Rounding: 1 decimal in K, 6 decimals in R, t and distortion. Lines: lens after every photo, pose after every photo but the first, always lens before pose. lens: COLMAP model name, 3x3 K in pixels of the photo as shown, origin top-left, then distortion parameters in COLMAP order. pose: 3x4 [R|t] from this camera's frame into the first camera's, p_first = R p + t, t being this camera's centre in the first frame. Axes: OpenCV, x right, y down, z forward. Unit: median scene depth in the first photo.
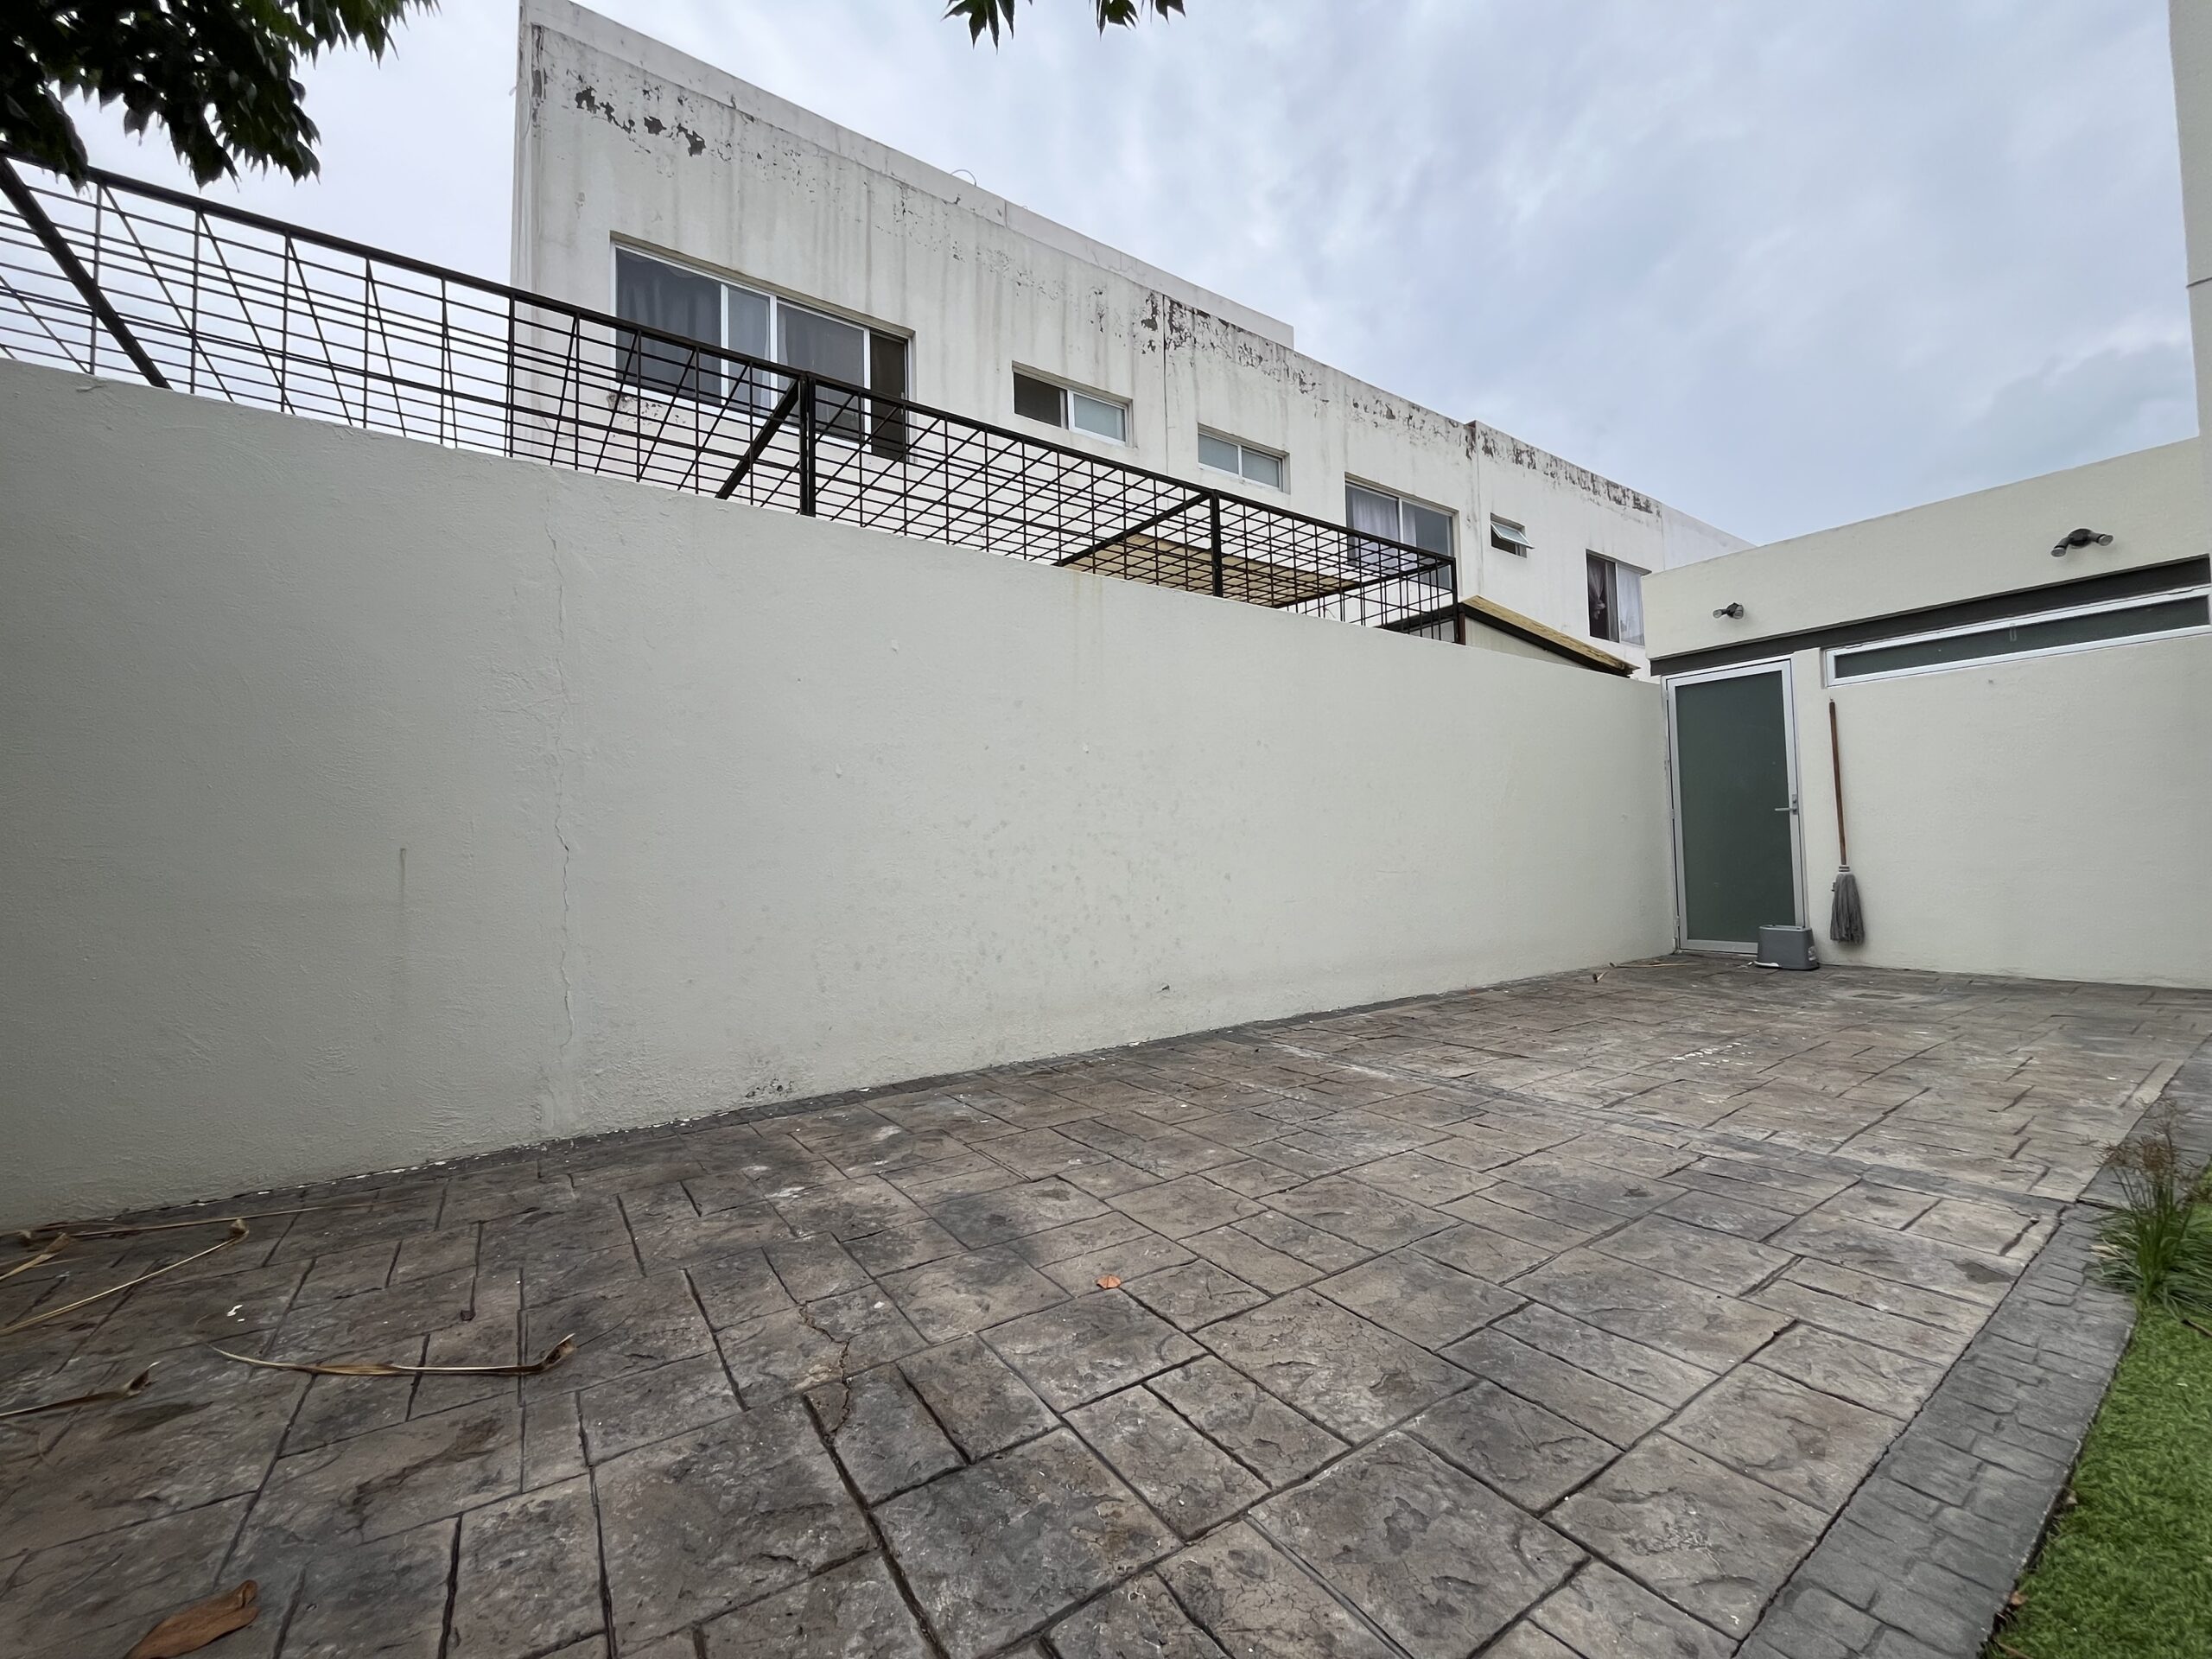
lens RADIAL K [[889.5, 0, 1106.0], [0, 889.5, 829.5], [0, 0, 1]] dist [-0.000984, 0.000128]
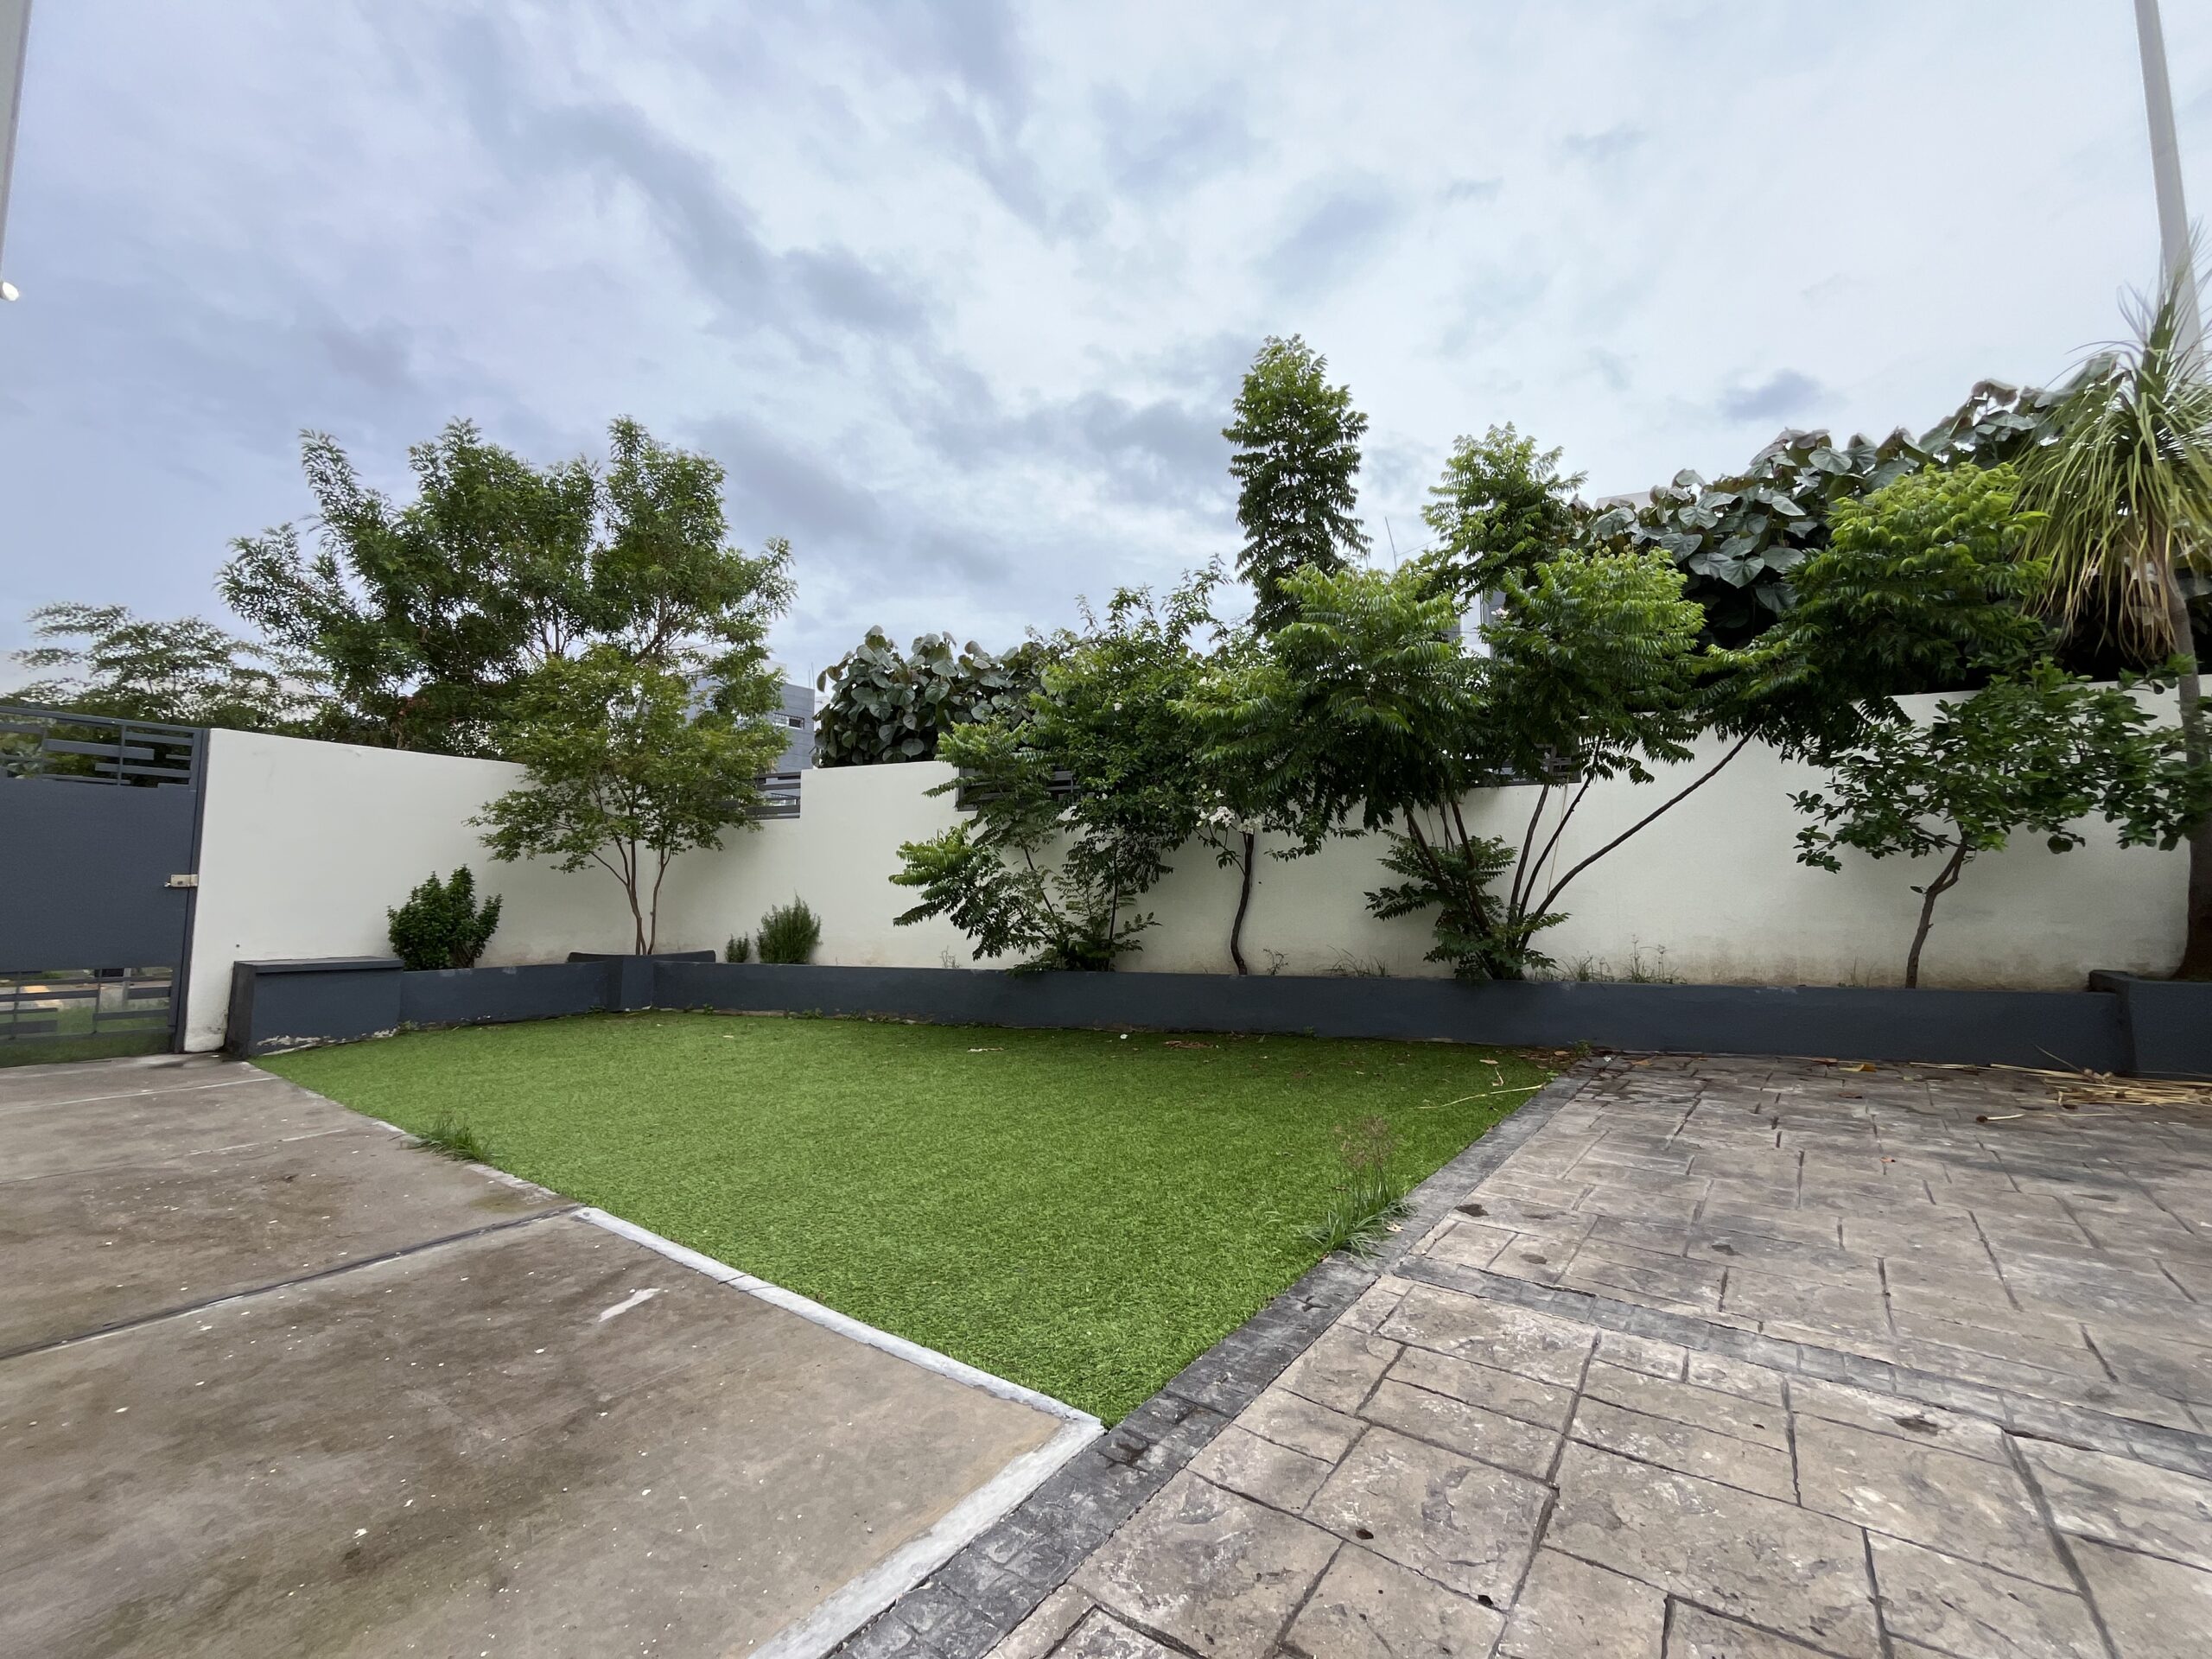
lens RADIAL K [[889.5, 0, 1106.0], [0, 889.5, 829.5], [0, 0, 1]] dist [-0.000984, 0.000128]
pose [[-0.951770, -0.005847, -0.306758, 1.644224], [0.036054, 0.990760, -0.130750, 0.027263], [0.304688, -0.135504, -0.942764, 1.864876]]
